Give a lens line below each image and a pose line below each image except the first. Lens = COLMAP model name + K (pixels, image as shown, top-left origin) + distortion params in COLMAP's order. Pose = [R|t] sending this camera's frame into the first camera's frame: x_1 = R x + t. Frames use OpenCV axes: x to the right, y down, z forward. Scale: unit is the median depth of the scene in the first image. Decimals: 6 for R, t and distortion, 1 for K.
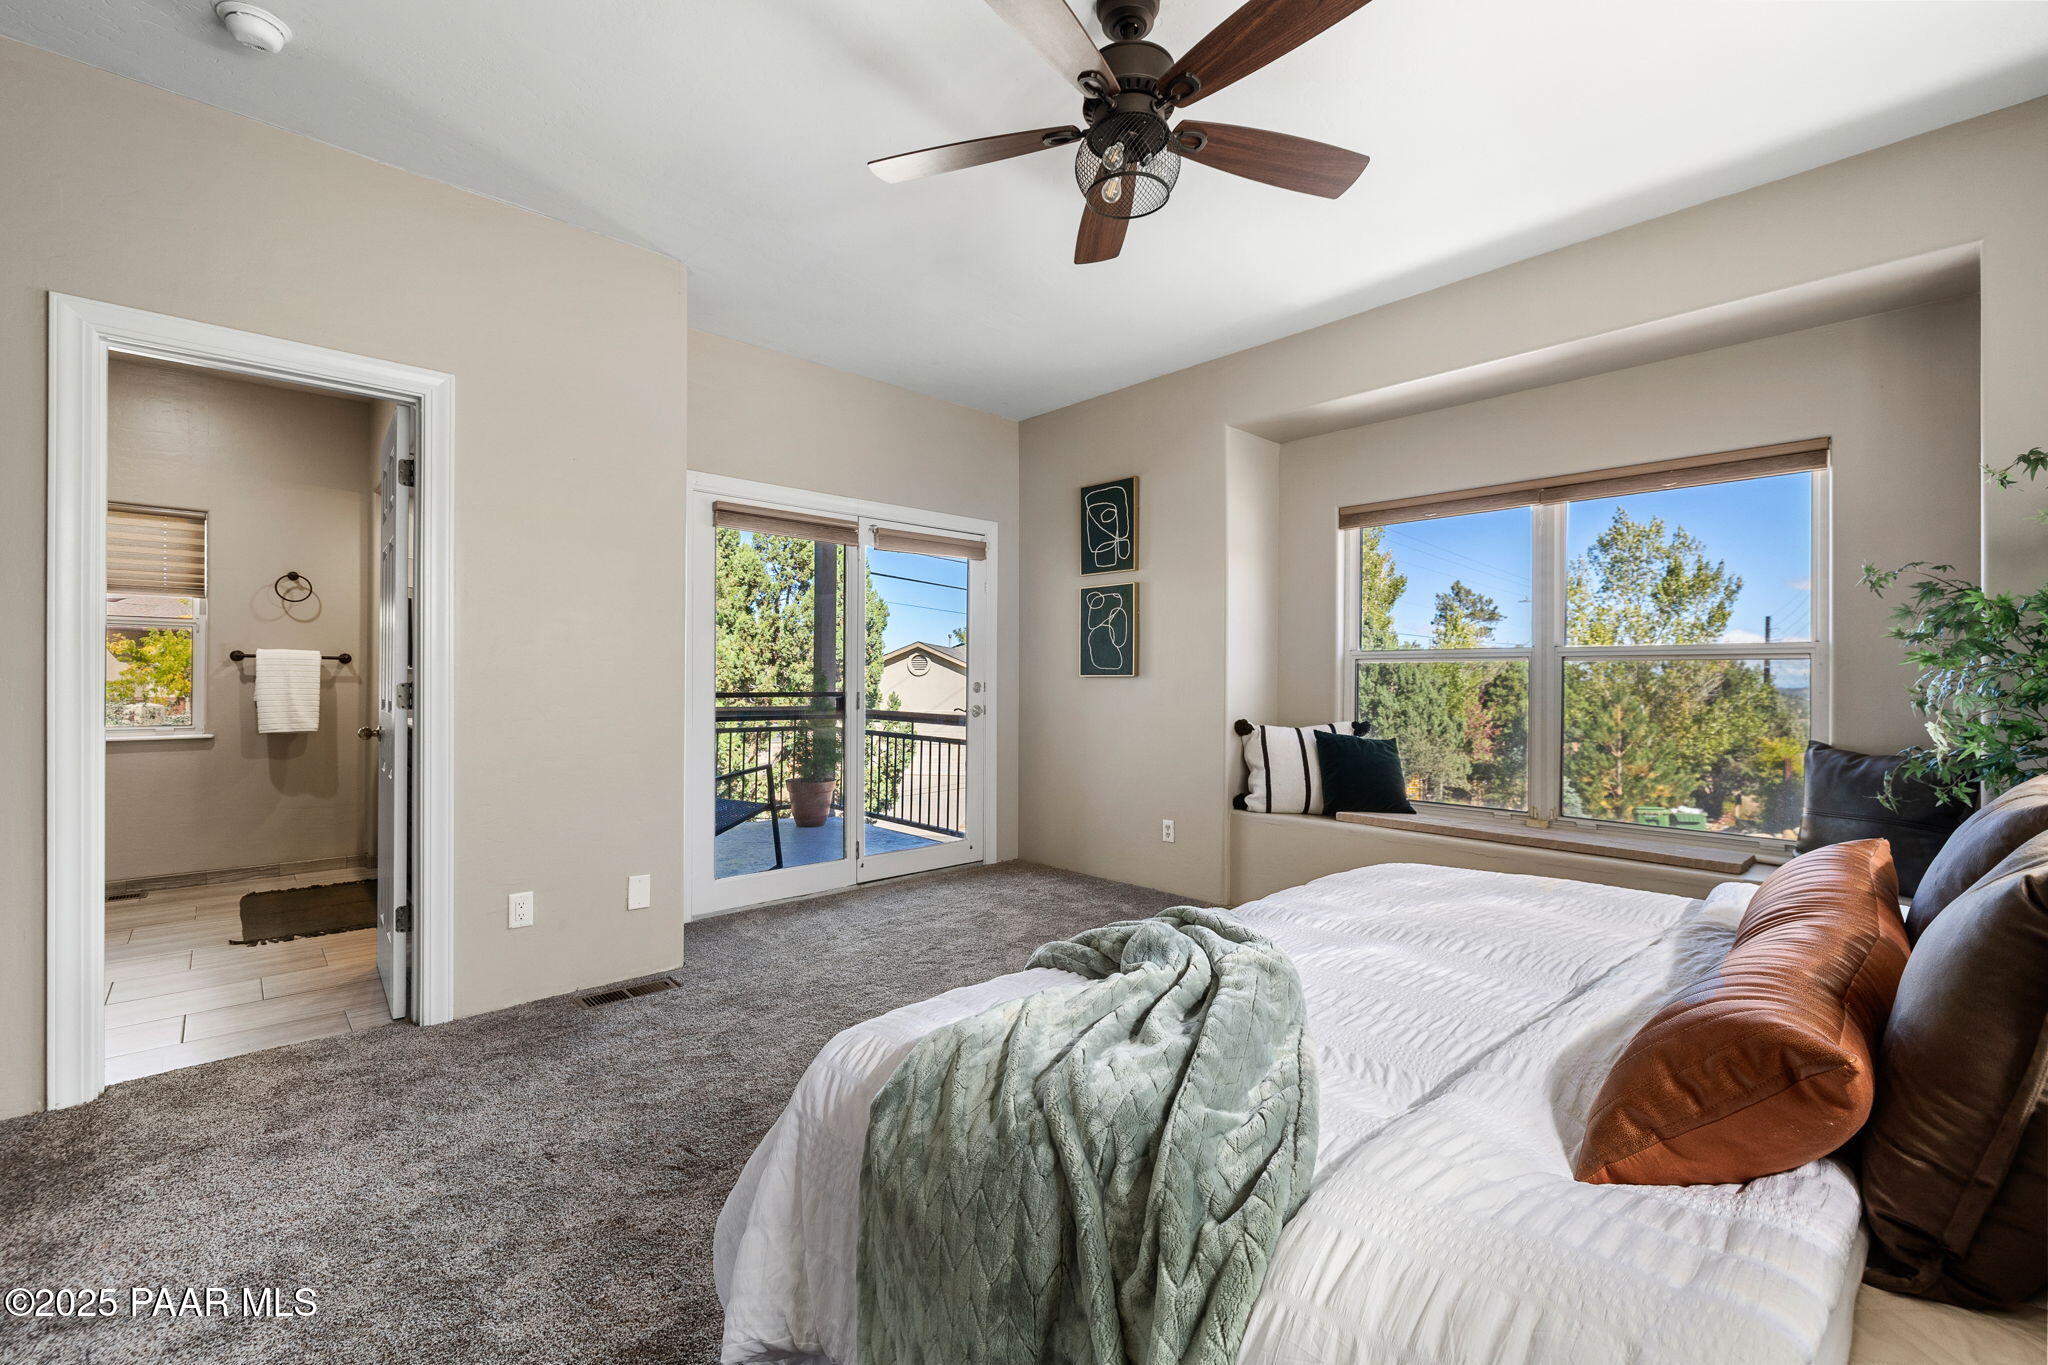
lens RADIAL K [[863.2, 0, 1024.0], [0, 863.2, 682.5], [0, 0, 1]] dist [0.002712, 0.000521]
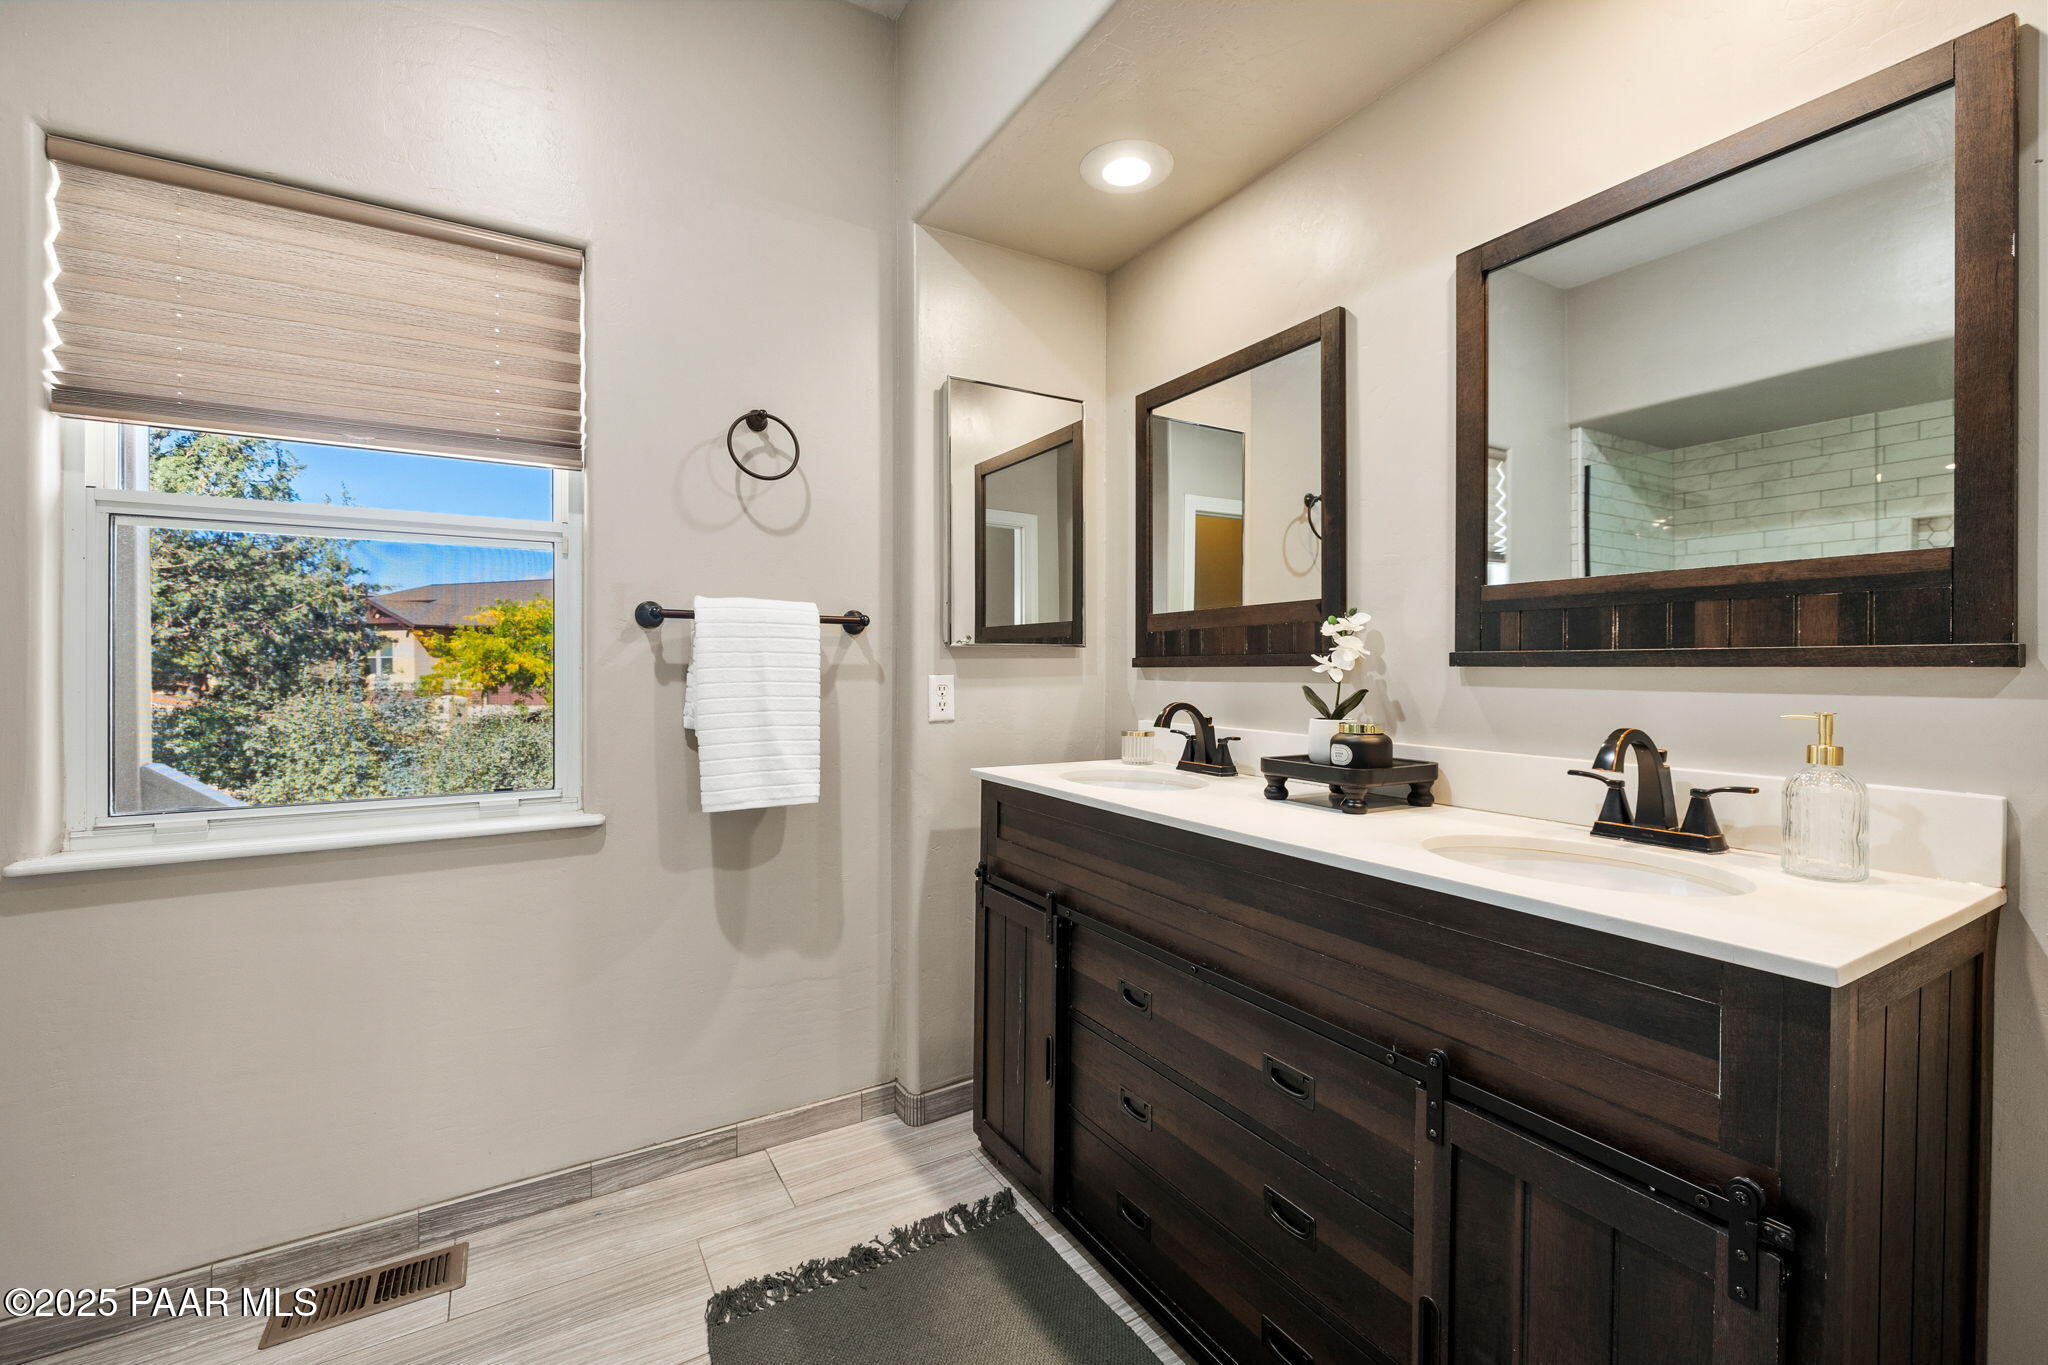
lens RADIAL K [[867.3, 0, 1018.1], [0, 867.3, 669.2], [0, 0, 1]] dist [0.001322, 0.000547]
pose [[0.977069, -0.008198, -0.212765, -0.620572], [0.008201, 0.999966, -0.000864, -0.003766], [0.212765, -0.000900, 0.977103, 0.608734]]
